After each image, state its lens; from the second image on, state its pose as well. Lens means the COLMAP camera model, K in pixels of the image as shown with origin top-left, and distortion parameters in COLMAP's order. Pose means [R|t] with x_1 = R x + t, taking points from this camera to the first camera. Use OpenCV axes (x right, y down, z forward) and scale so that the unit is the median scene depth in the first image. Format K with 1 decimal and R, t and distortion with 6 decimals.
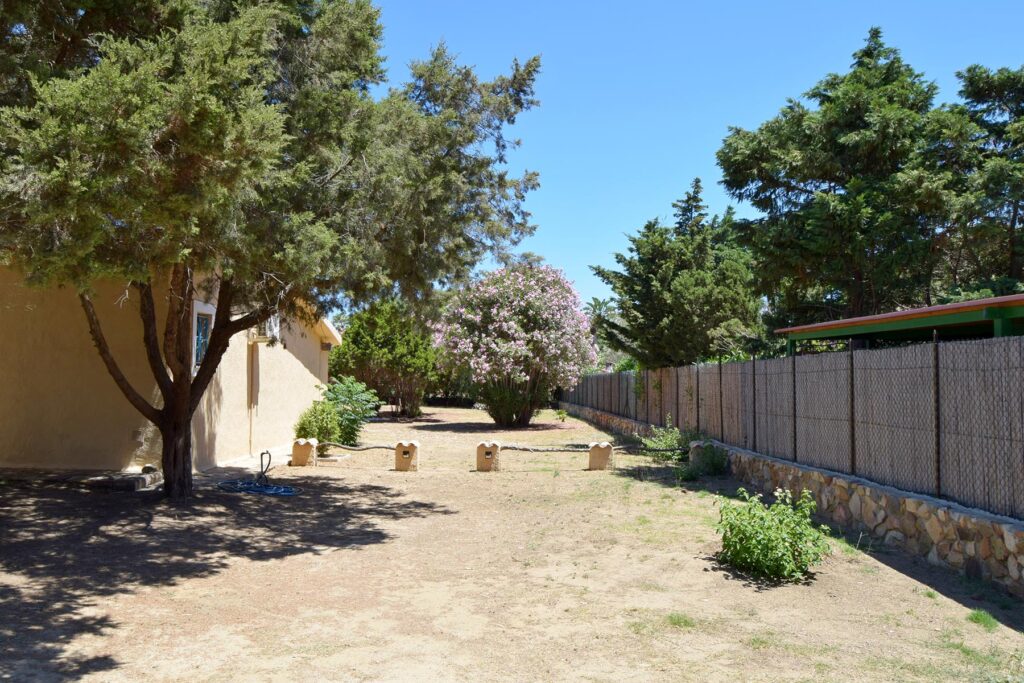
lens RADIAL K [[789.7, 0, 510.0], [0, 789.7, 348.2], [0, 0, 1]] dist [-0.011825, 0.000588]
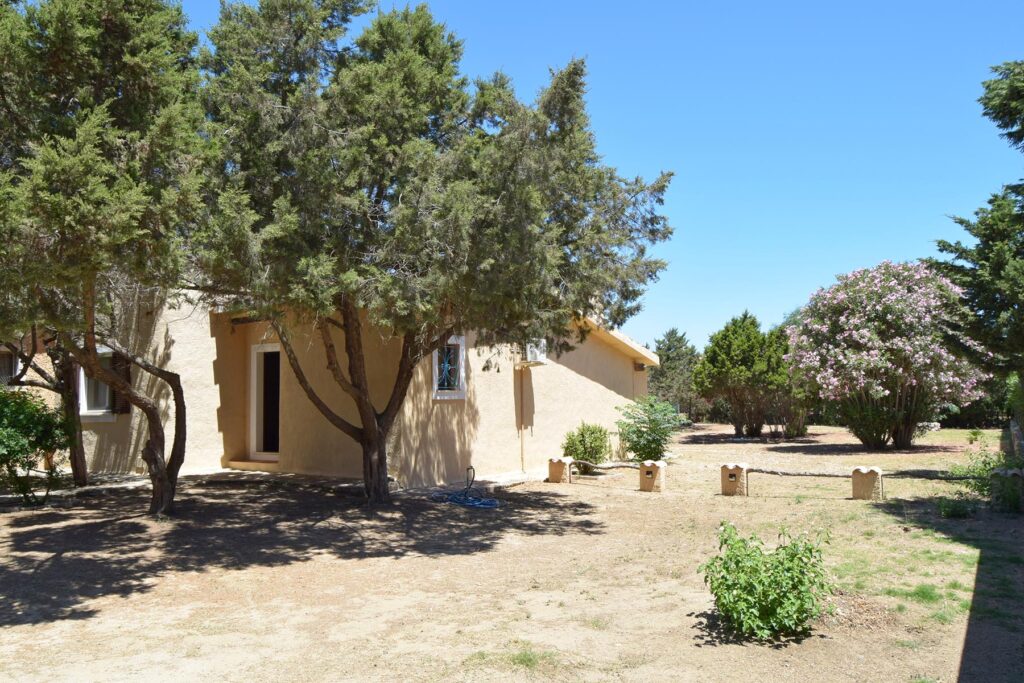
lens RADIAL K [[789.7, 0, 510.0], [0, 789.7, 348.2], [0, 0, 1]] dist [-0.011825, 0.000588]
pose [[0.848563, -0.056767, -0.526040, 0.128238], [0.042899, 0.998336, -0.038535, 0.004424], [0.527352, 0.010133, 0.849587, 0.040928]]
